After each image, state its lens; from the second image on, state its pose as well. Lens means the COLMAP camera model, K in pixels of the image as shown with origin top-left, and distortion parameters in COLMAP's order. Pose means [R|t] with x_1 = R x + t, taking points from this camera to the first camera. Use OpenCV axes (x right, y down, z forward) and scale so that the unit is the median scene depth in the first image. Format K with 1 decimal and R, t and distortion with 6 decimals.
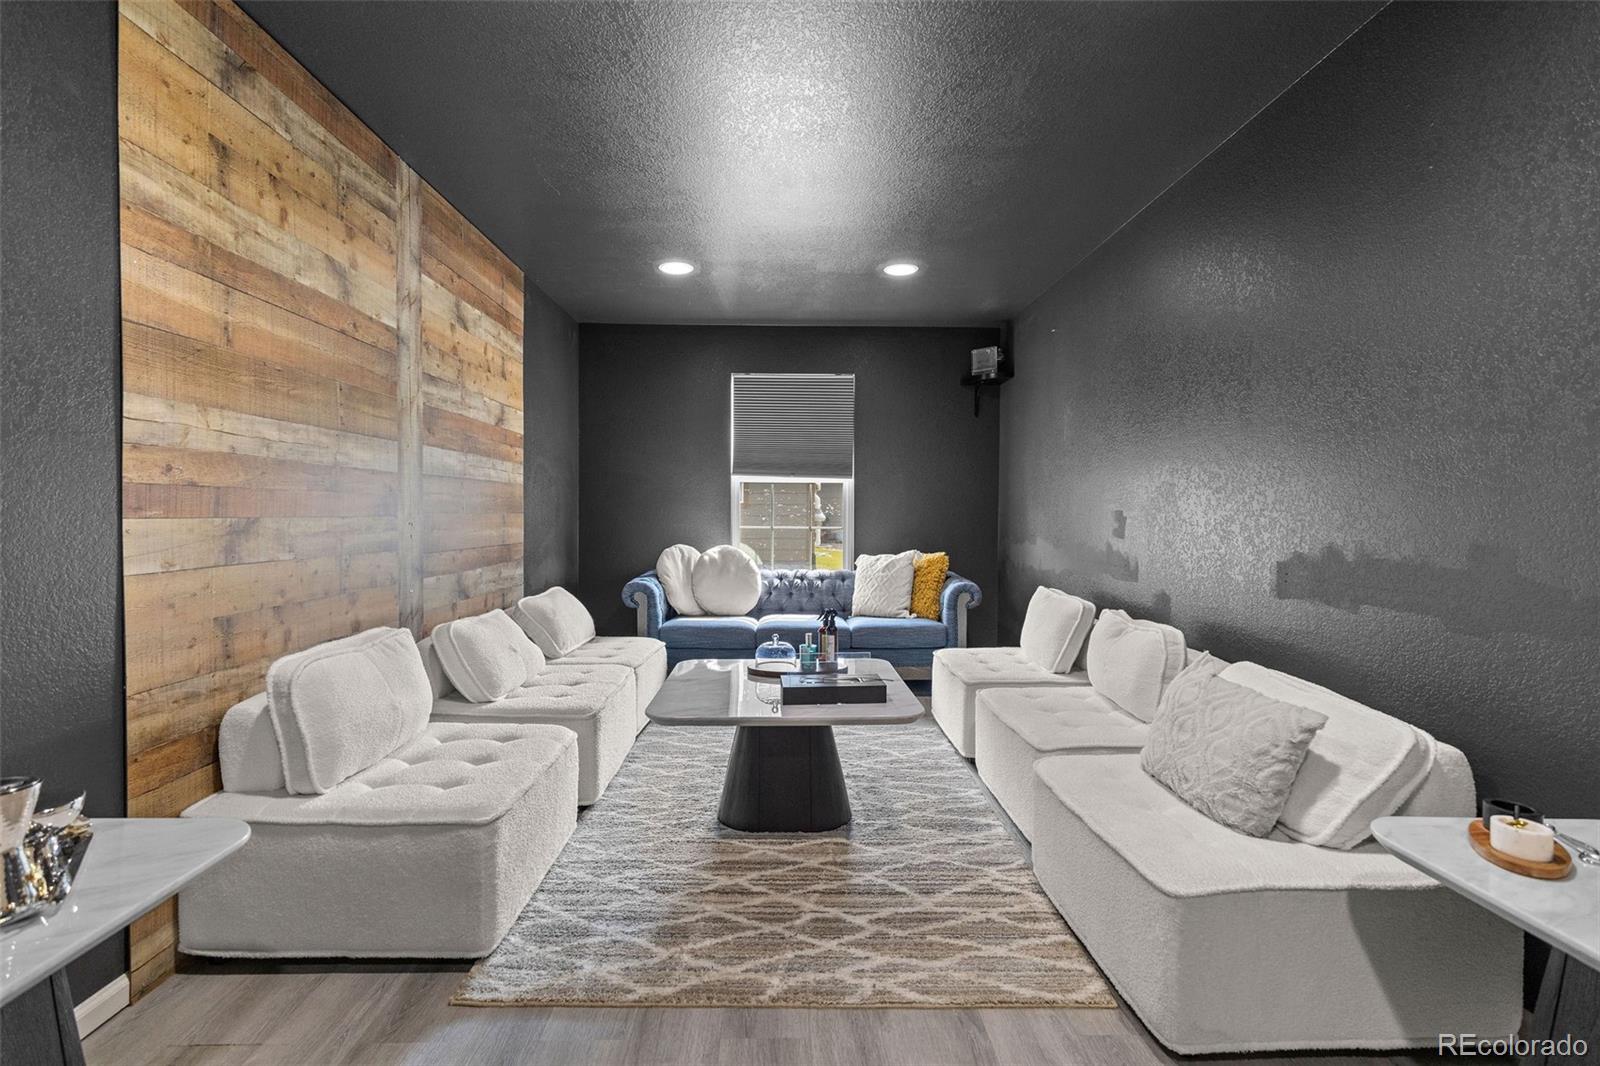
lens RADIAL K [[728.1, 0, 798.4], [0, 728.1, 534.5], [0, 0, 1]] dist [0.001801, -0.000047]
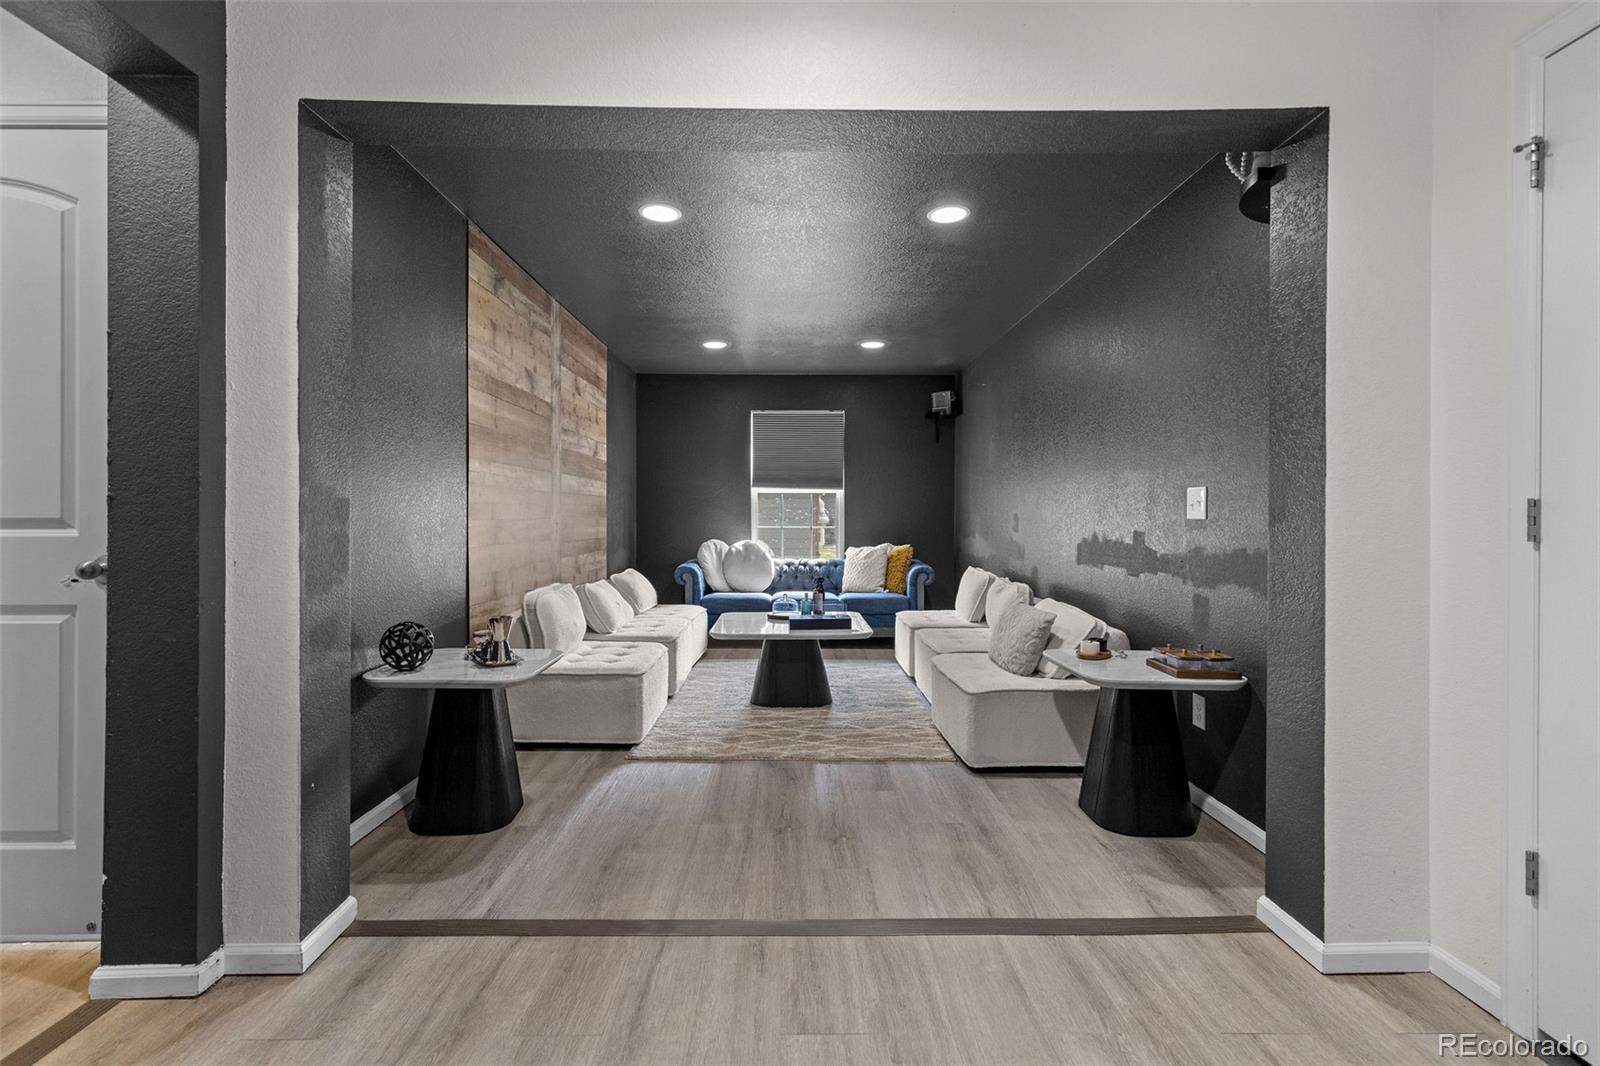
lens RADIAL K [[728.1, 0, 800.7], [0, 728.1, 525.1], [0, 0, 1]] dist [0.001801, -0.000047]
pose [[0.999962, -0.002909, -0.008180, 0.013262], [0.002773, 0.999858, -0.016648, 0.014406], [0.008227, 0.016625, 0.999828, -0.505860]]
